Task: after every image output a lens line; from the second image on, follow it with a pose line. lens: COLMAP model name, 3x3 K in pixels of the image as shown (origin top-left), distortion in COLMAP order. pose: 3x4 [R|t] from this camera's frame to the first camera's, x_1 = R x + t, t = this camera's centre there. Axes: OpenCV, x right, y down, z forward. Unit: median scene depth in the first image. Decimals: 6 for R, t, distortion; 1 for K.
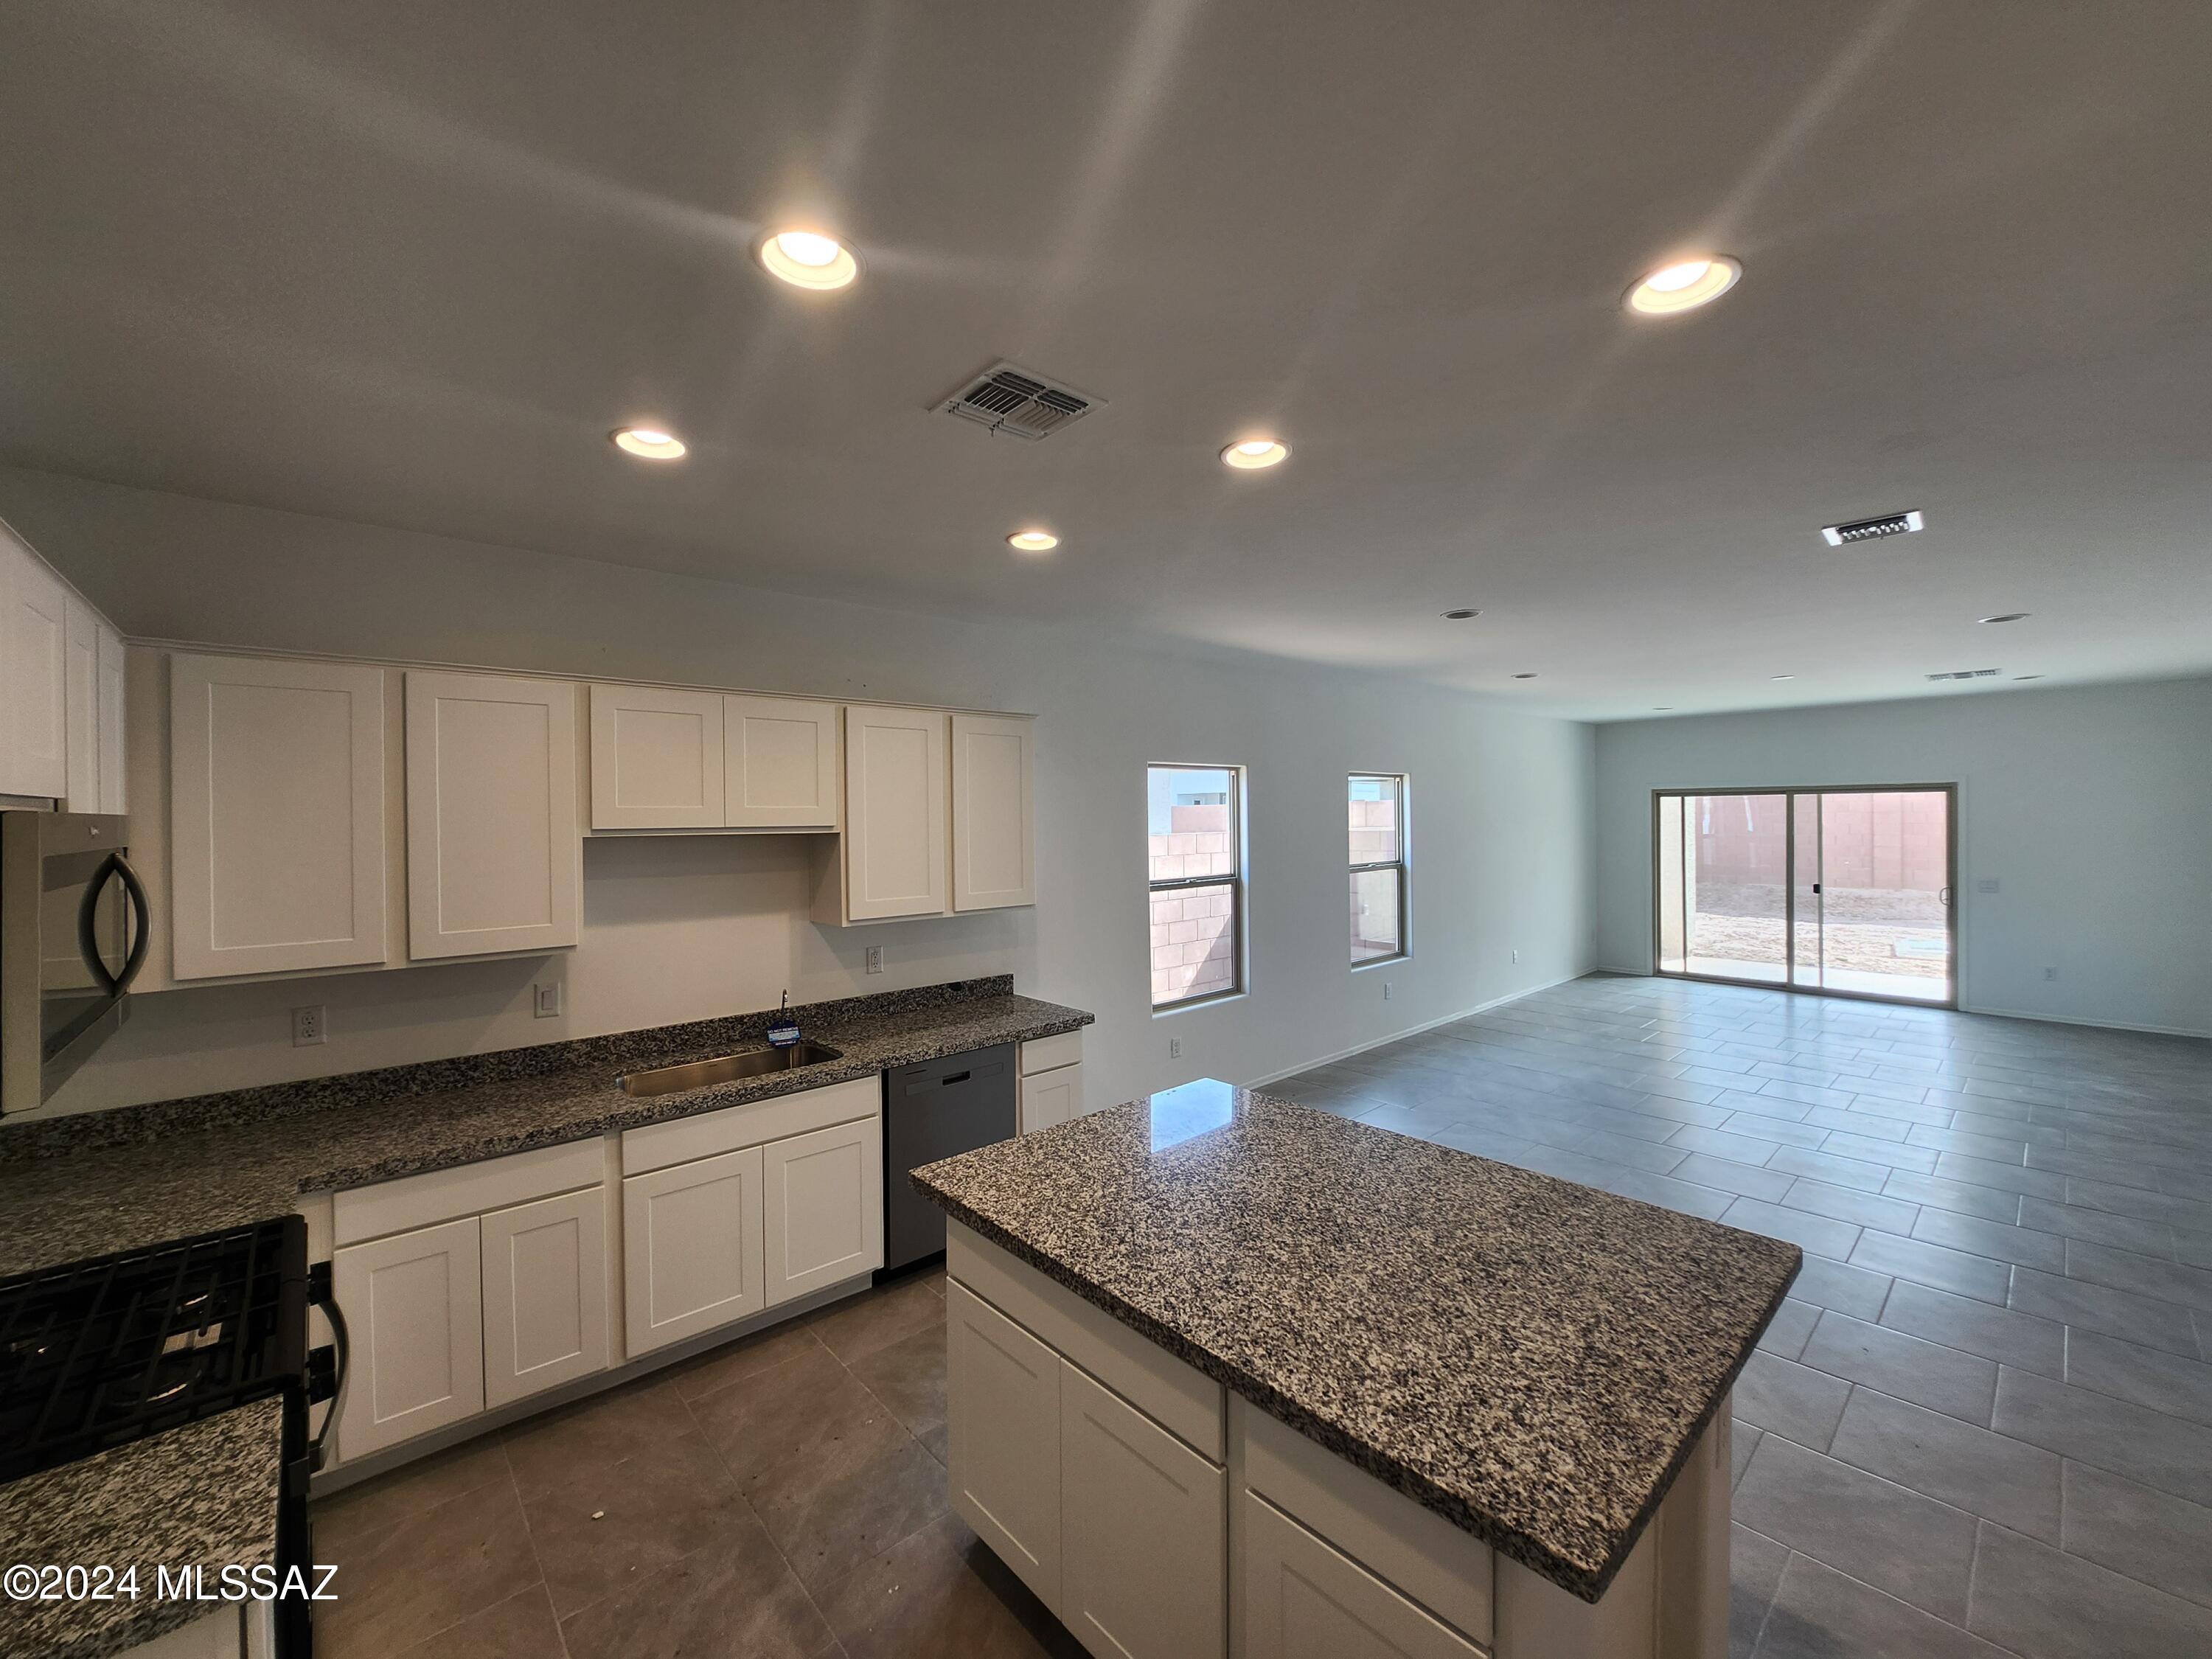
lens RADIAL K [[879.5, 0, 1106.3], [0, 879.5, 820.2], [0, 0, 1]] dist [-0.012988, -0.003643]
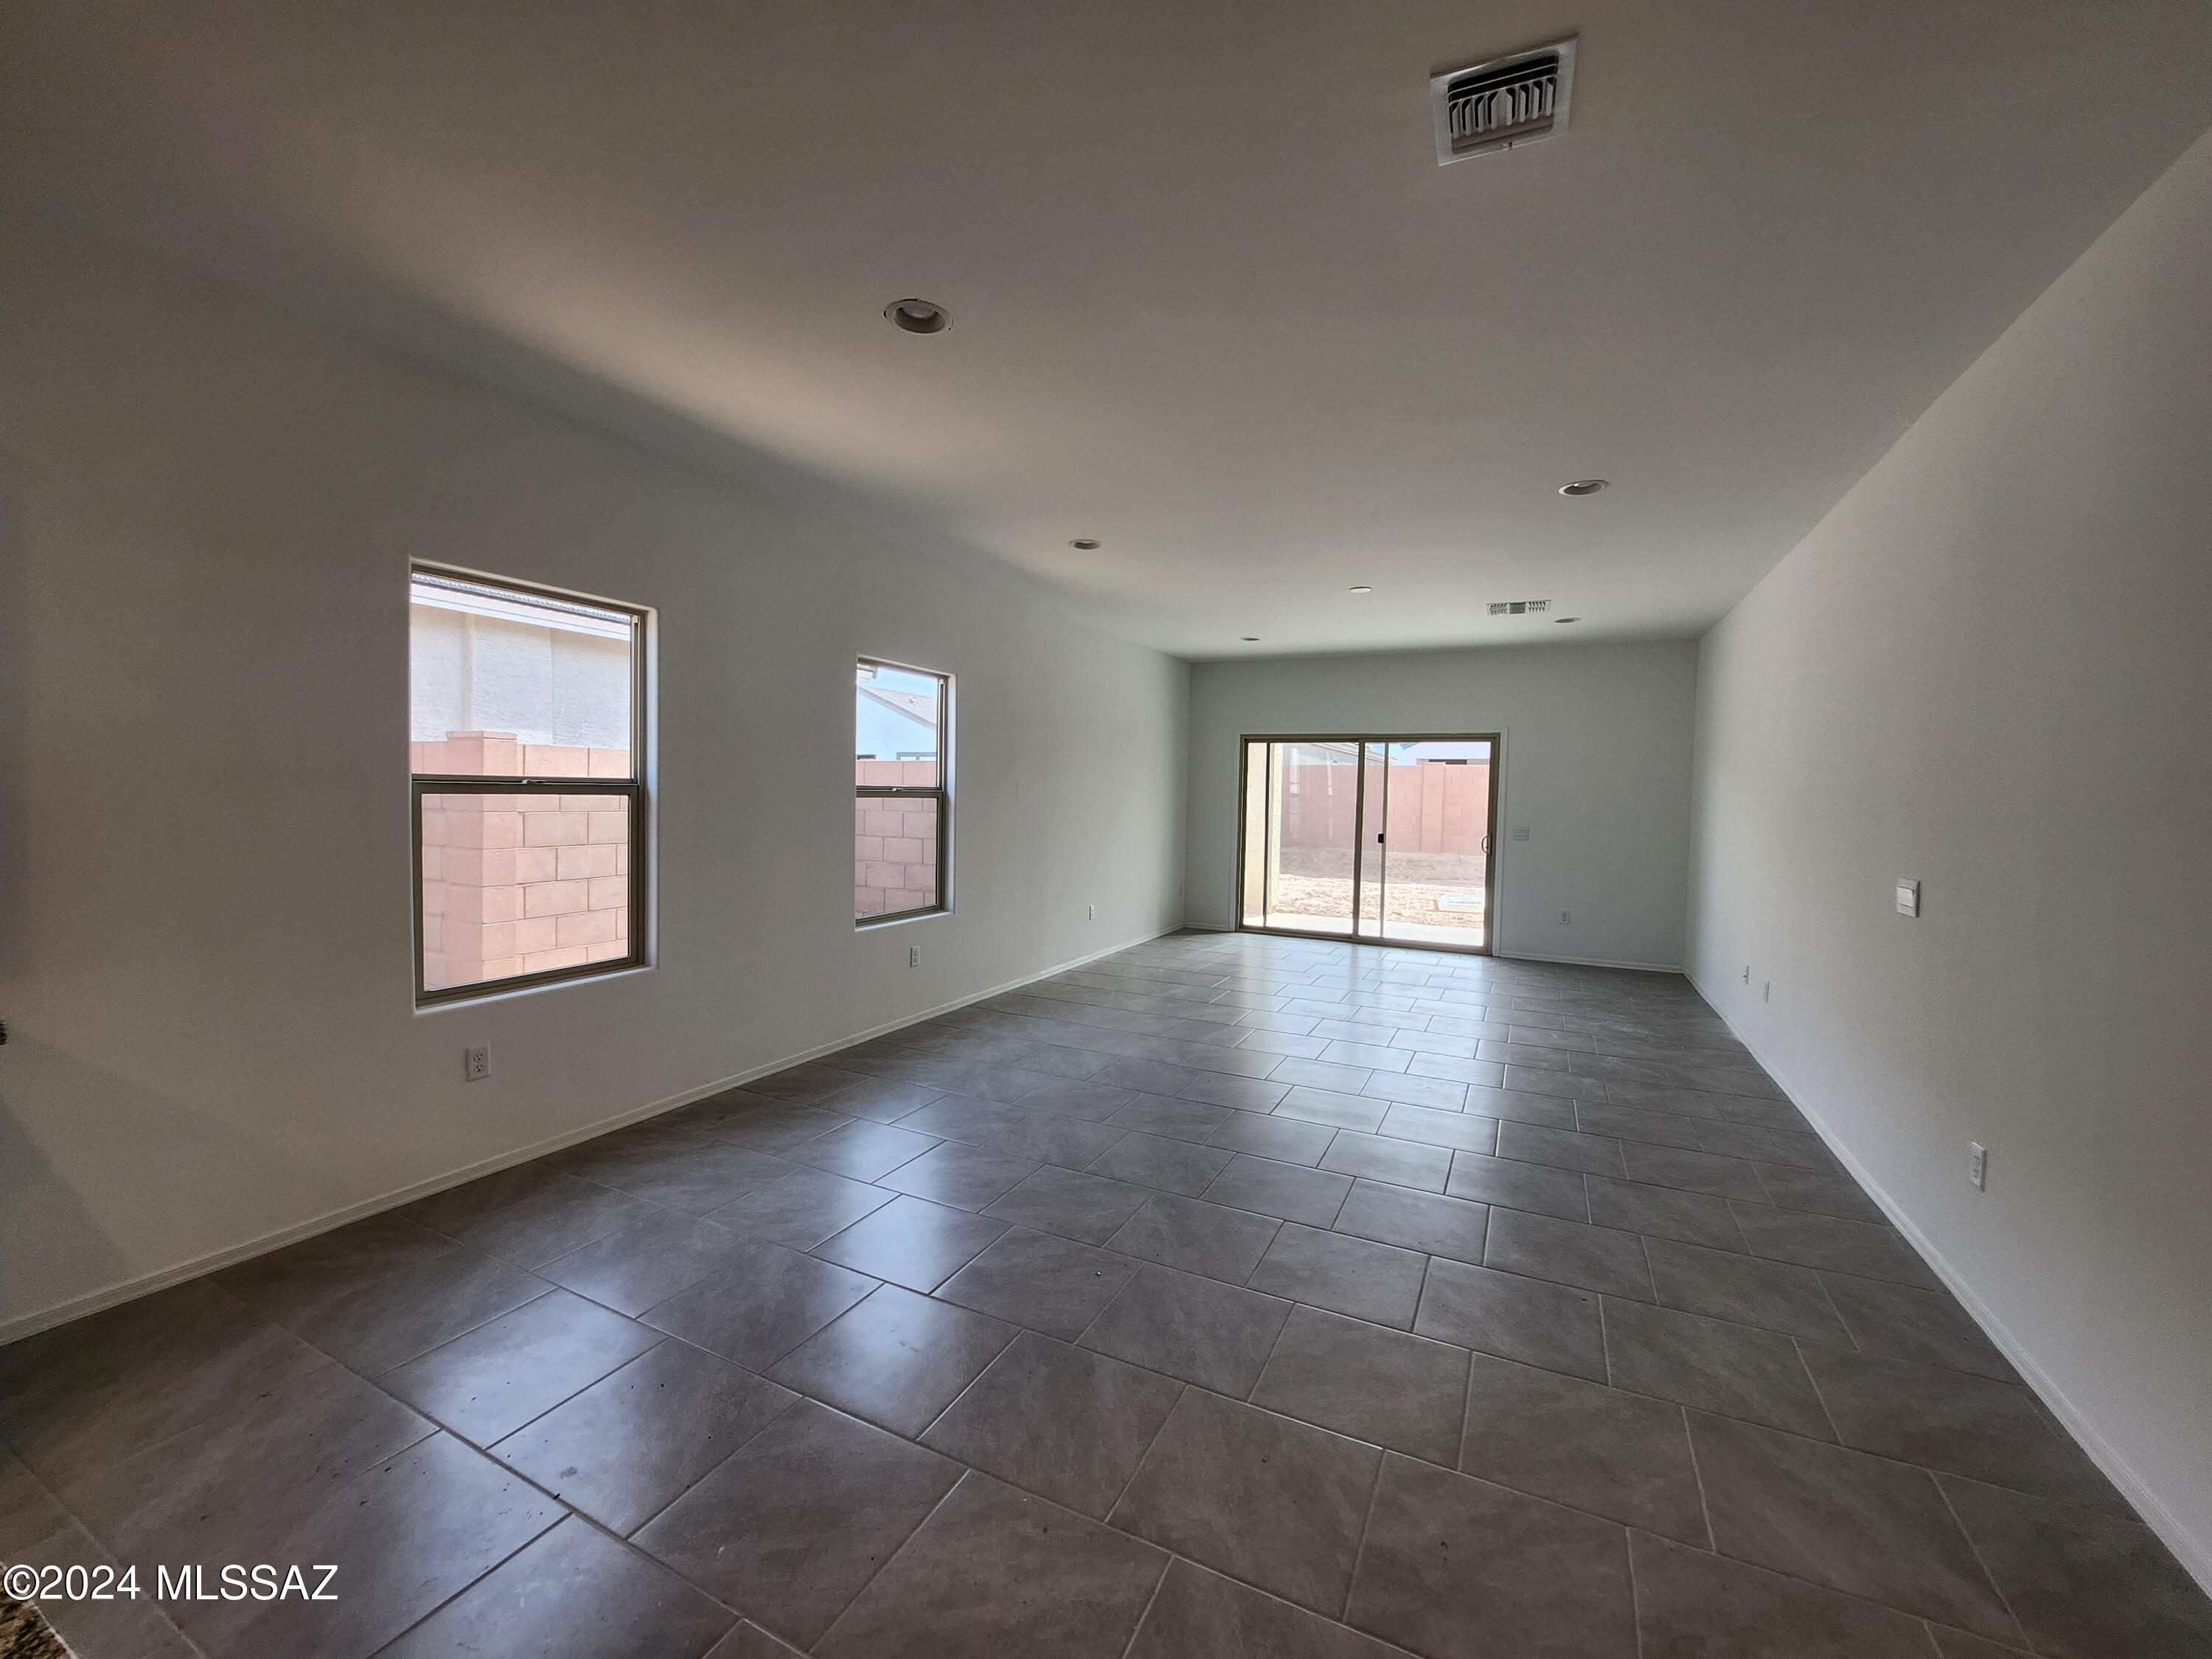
lens RADIAL K [[879.5, 0, 1106.3], [0, 879.5, 820.2], [0, 0, 1]] dist [-0.012988, -0.003643]
pose [[0.926961, 0.018950, 0.374679, 0.157261], [-0.030061, 0.999264, 0.023831, 0.045379], [-0.373951, -0.033354, 0.926848, 0.198722]]
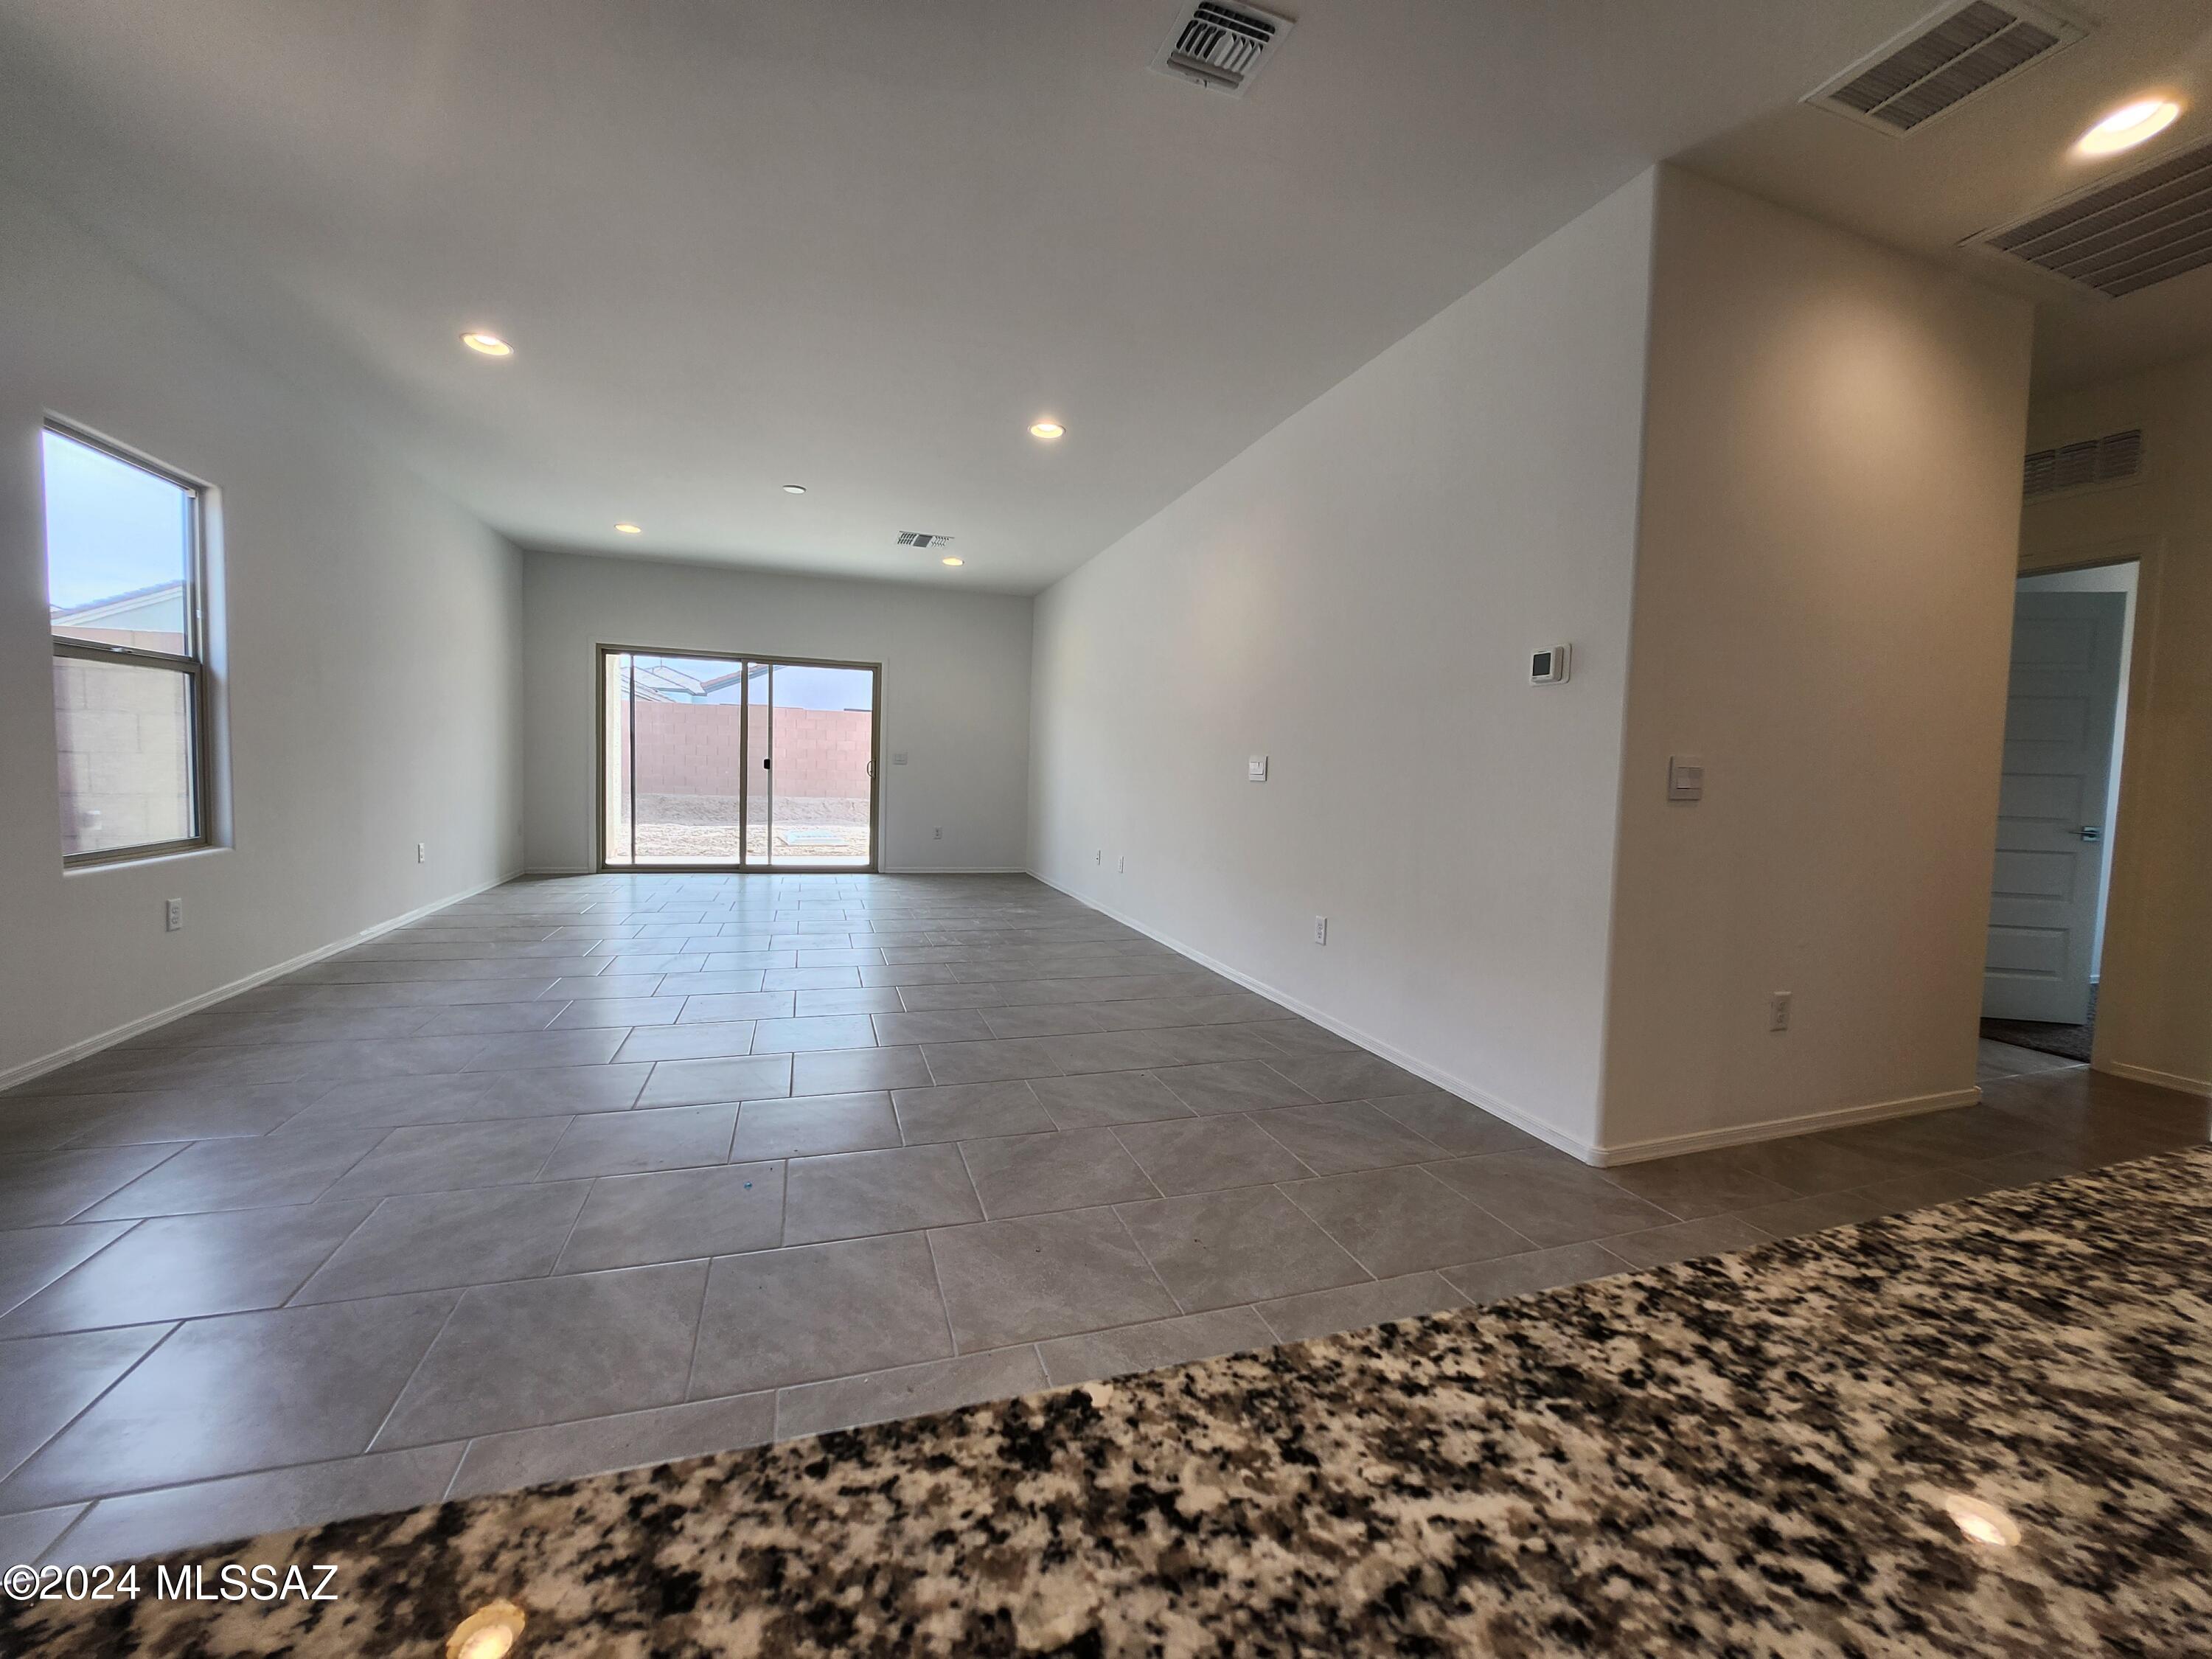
lens RADIAL K [[879.5, 0, 1106.3], [0, 879.5, 820.2], [0, 0, 1]] dist [-0.012988, -0.003643]
pose [[0.393551, -0.030153, 0.918808, 0.072081], [-0.034647, 0.998265, 0.047601, 0.085186], [-0.918650, -0.050568, 0.391824, 0.282054]]
